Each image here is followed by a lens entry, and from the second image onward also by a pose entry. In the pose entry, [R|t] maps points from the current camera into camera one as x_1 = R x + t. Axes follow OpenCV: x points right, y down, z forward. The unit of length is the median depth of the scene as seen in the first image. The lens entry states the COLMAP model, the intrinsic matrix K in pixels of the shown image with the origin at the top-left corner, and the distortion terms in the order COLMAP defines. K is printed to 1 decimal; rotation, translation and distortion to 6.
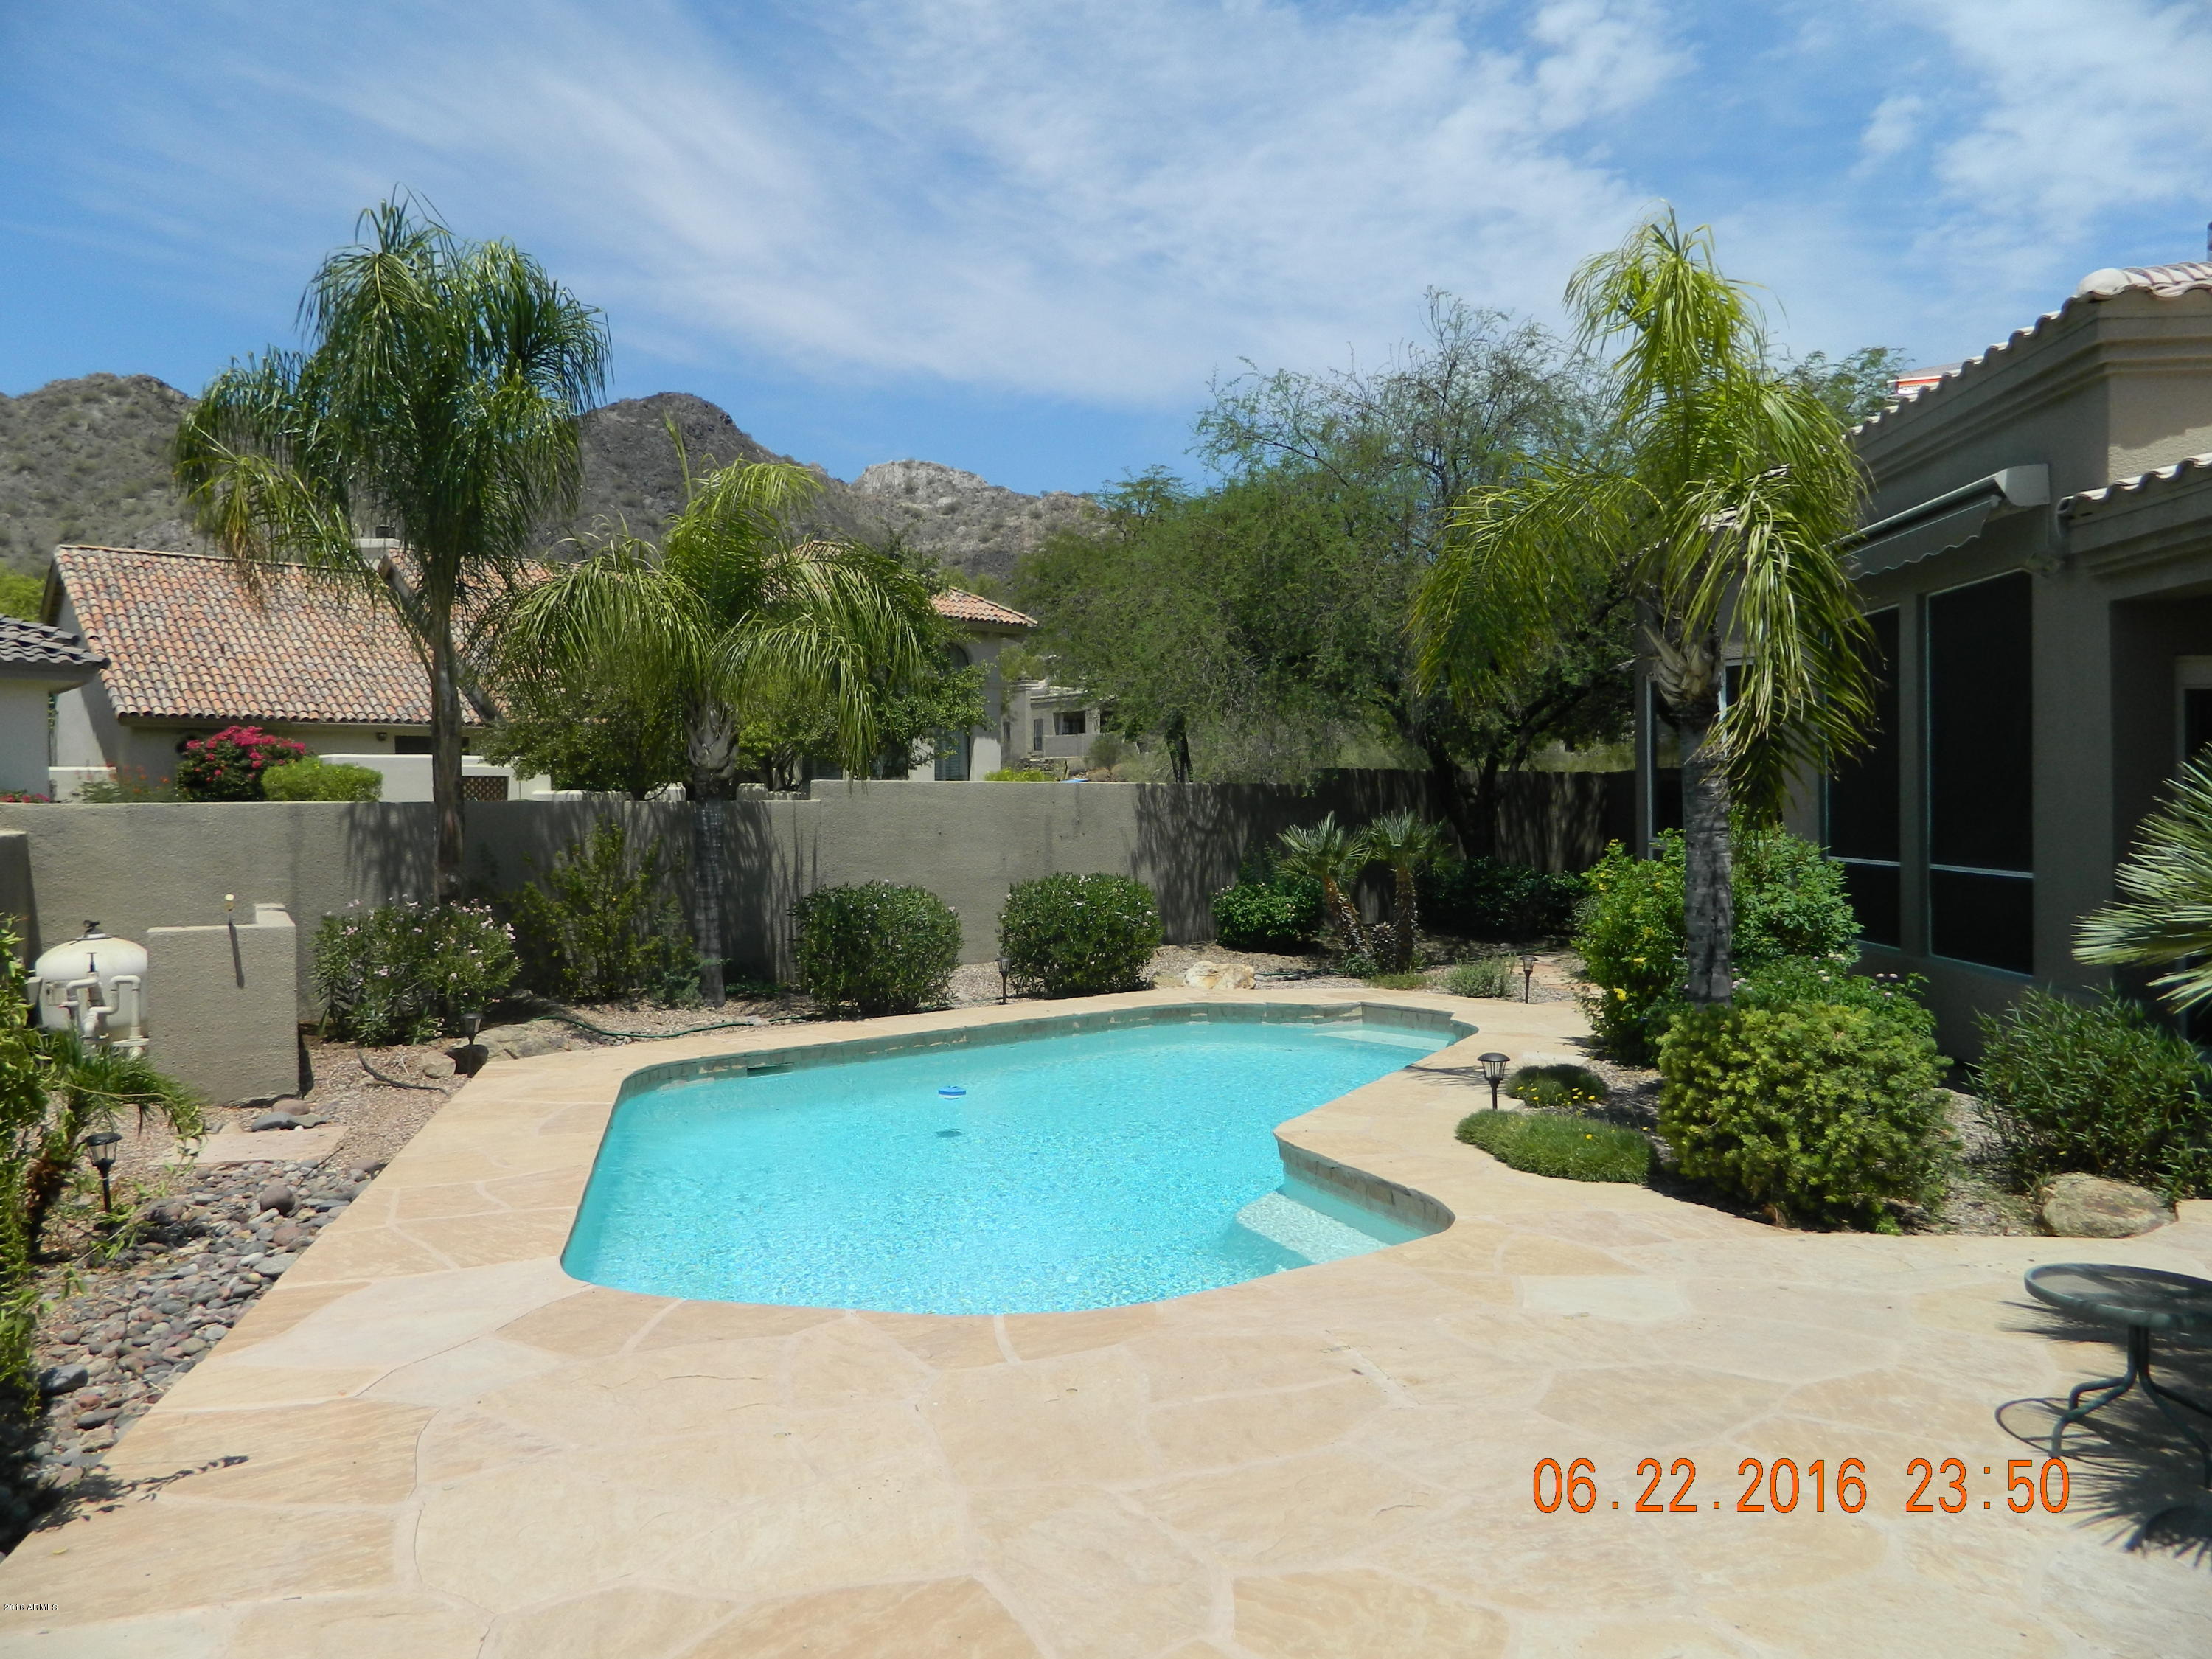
lens RADIAL K [[1630.1, 0, 1106.0], [0, 1630.1, 821.4], [0, 0, 1]] dist [0.011602, 0.001984]
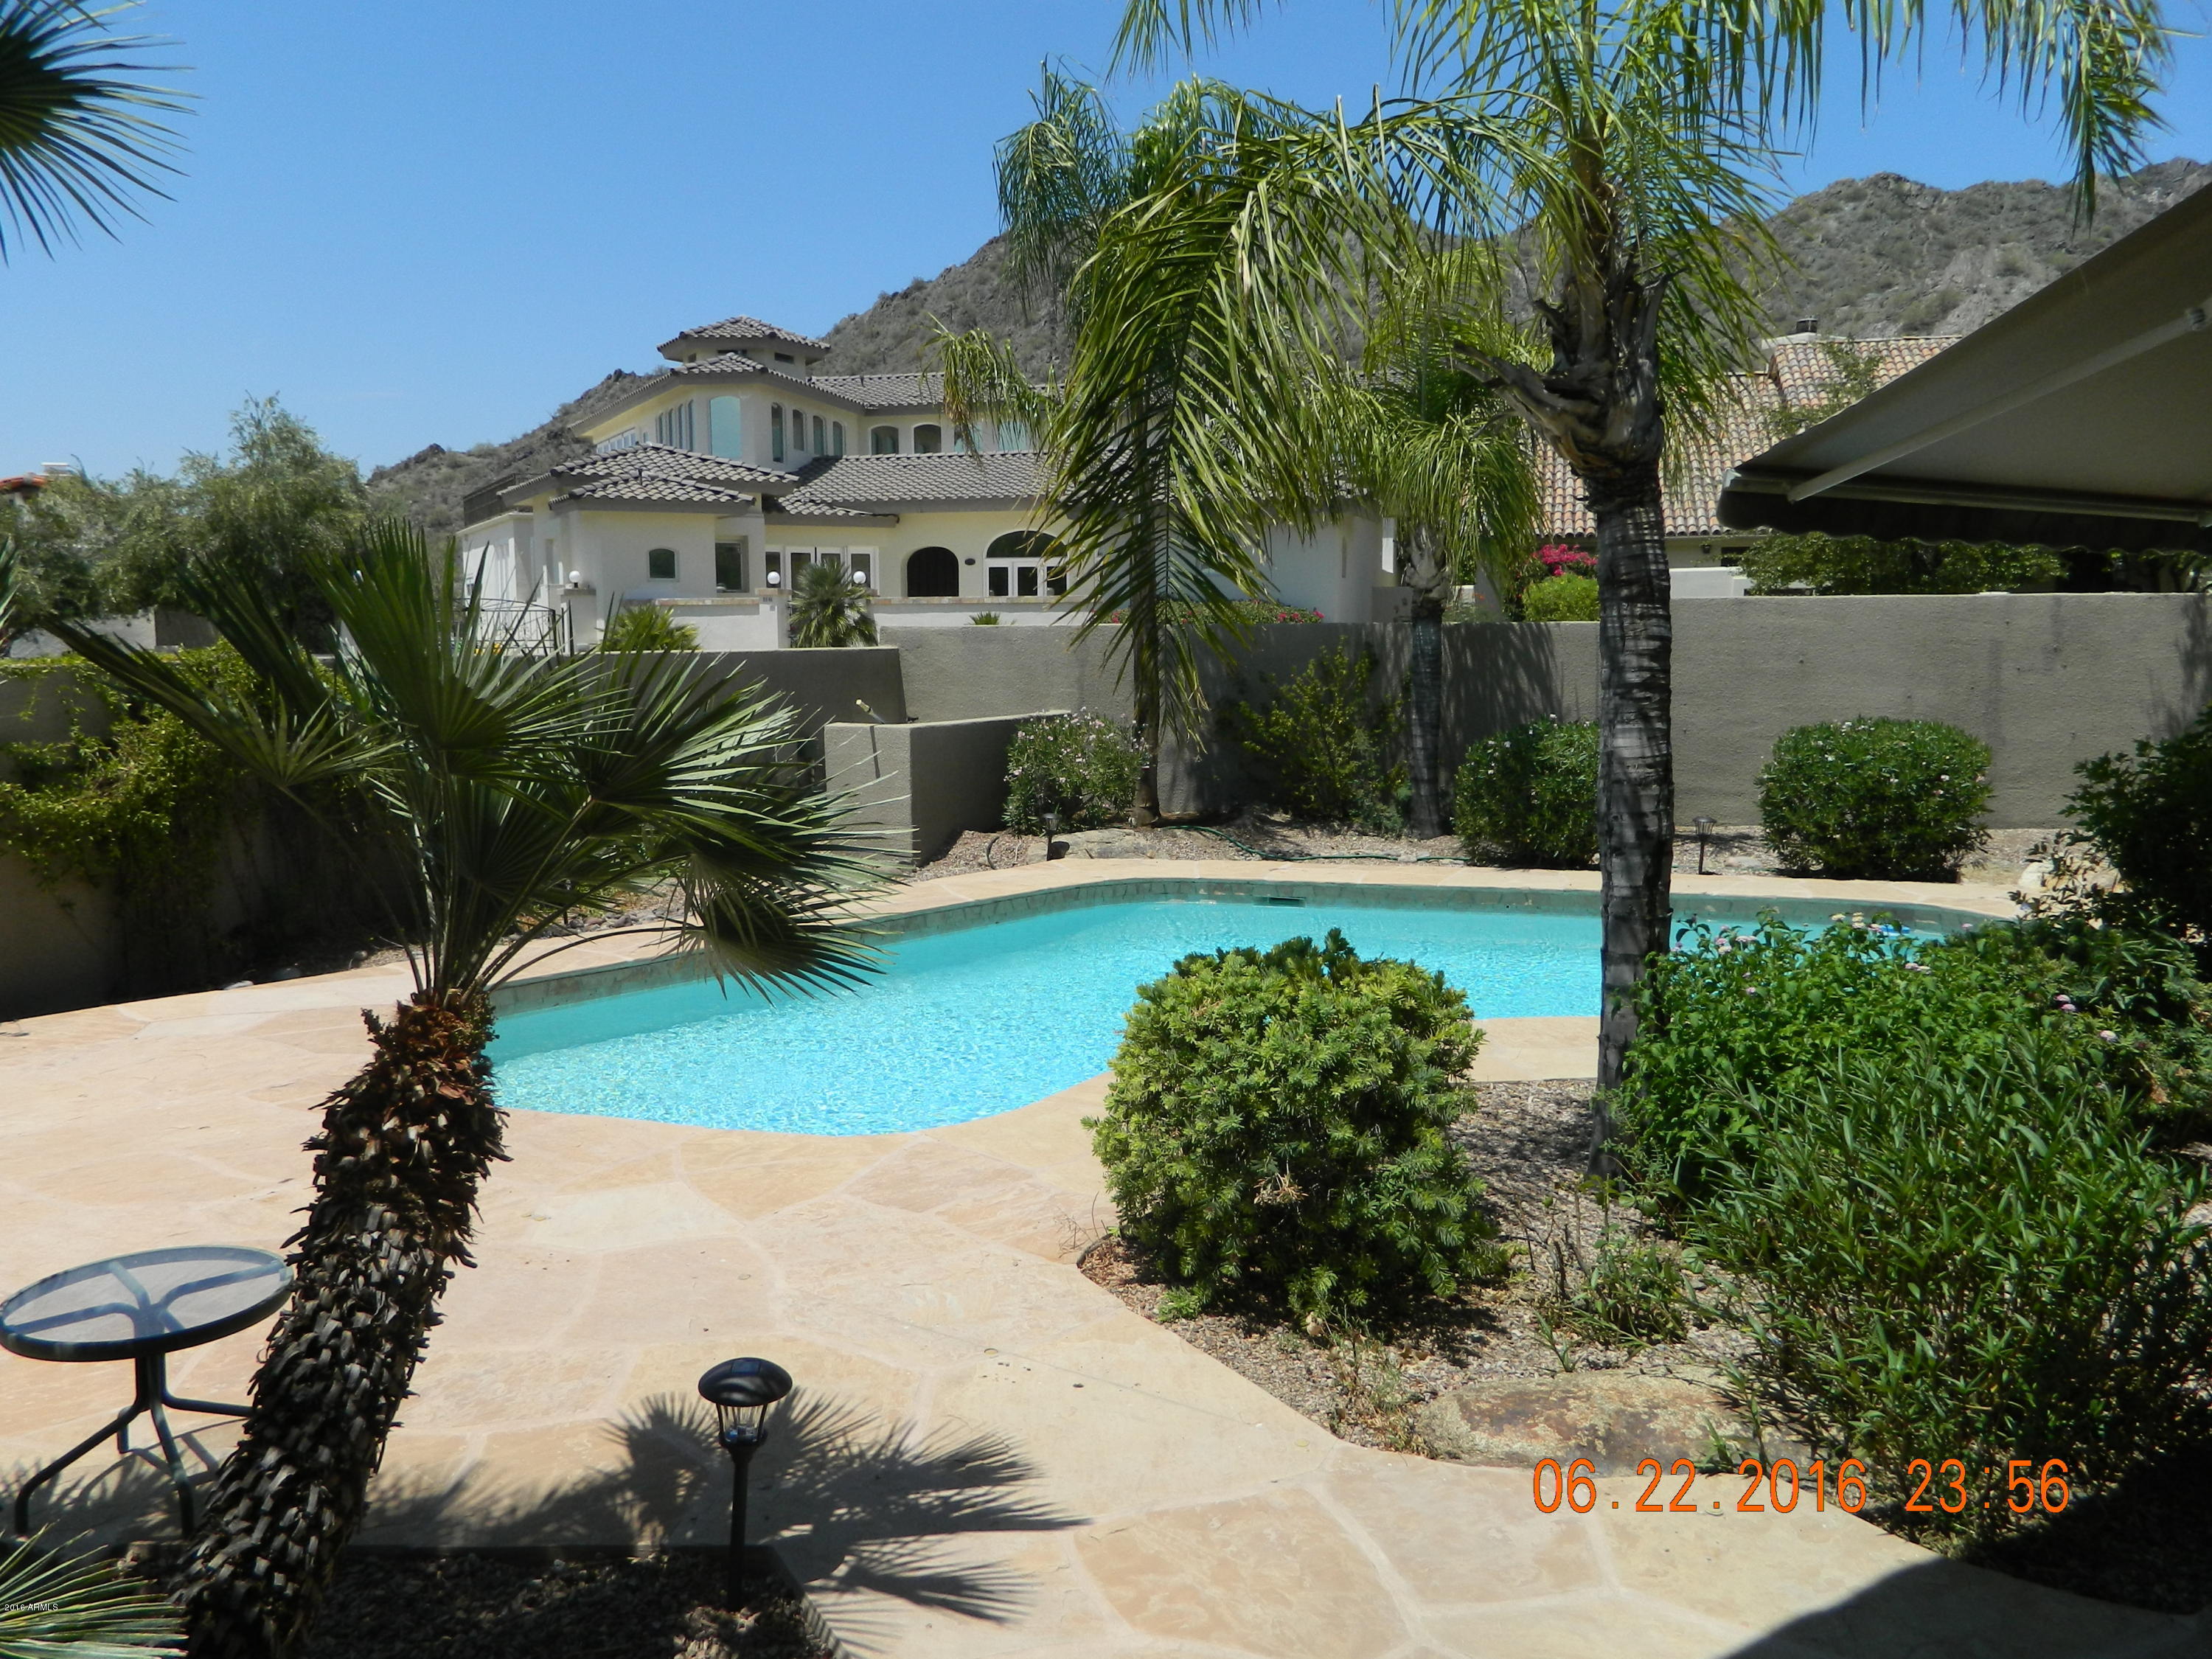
lens RADIAL K [[1715.3, 0, 1106.0], [0, 1715.3, 829.5], [0, 0, 1]] dist [0.004202, 0.000249]
pose [[0.589044, 0.097682, -0.802175, 0.617380], [-0.006041, 0.993172, 0.116504, -0.011972], [0.808078, -0.063781, 0.585612, 0.360246]]
